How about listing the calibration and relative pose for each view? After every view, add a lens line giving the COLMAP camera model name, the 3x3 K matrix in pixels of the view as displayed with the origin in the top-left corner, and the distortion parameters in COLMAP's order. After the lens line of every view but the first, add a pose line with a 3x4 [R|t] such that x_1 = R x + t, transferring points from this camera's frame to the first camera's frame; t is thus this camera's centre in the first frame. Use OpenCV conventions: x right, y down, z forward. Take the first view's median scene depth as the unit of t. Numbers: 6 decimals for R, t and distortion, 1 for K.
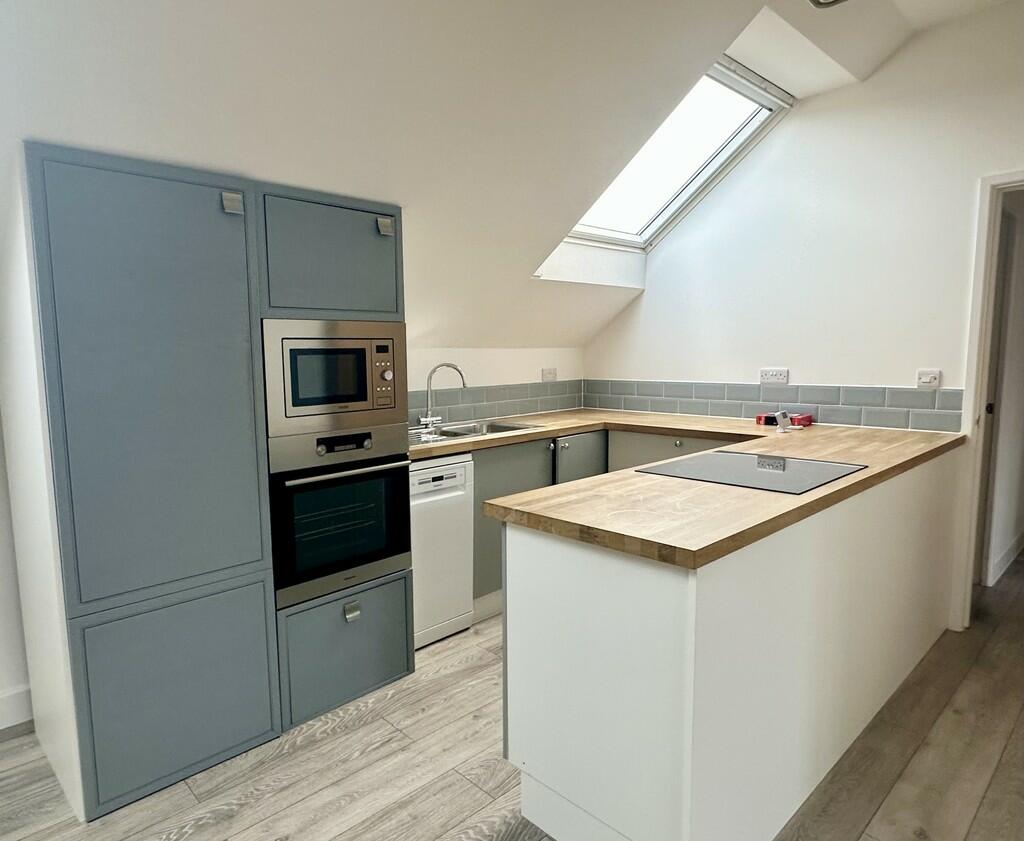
lens RADIAL K [[638.7, 0, 460.8], [0, 638.7, 426.4], [0, 0, 1]] dist [-0.001749, -0.001208]
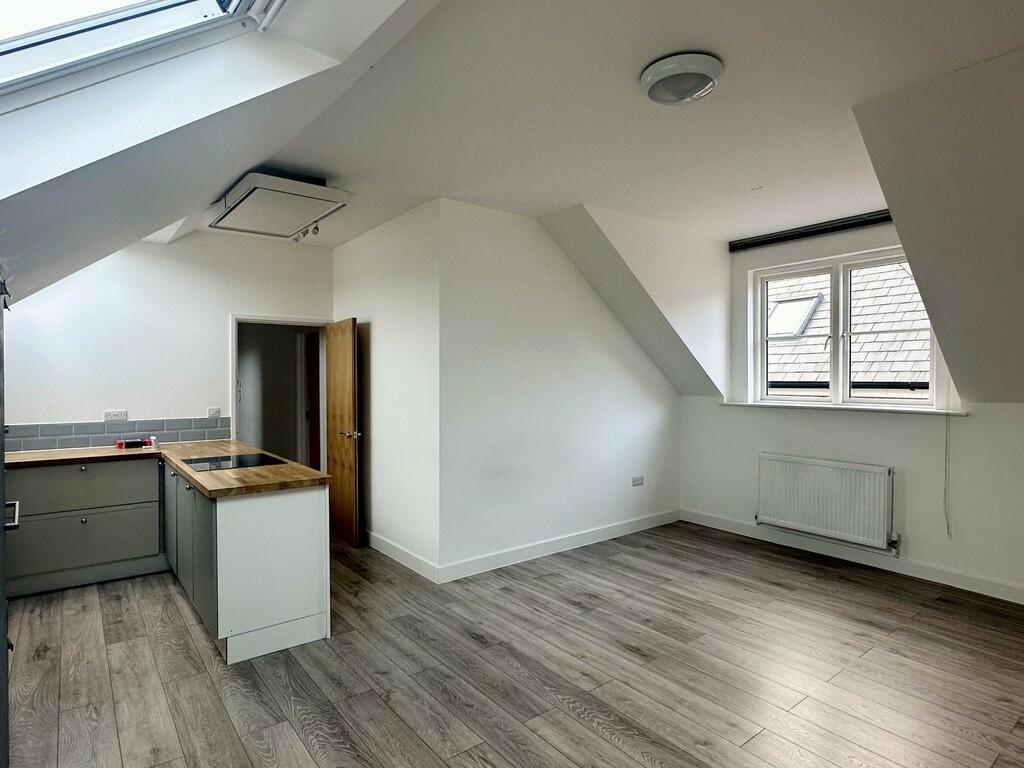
lens RADIAL K [[572.4, 0, 507.8], [0, 572.4, 384.7], [0, 0, 1]] dist [-0.003811, -0.000498]
pose [[0.065883, 0.000218, 0.997827, -0.934294], [0.110709, 0.993824, -0.007527, -0.048463], [-0.991667, 0.110965, 0.065452, 0.014541]]
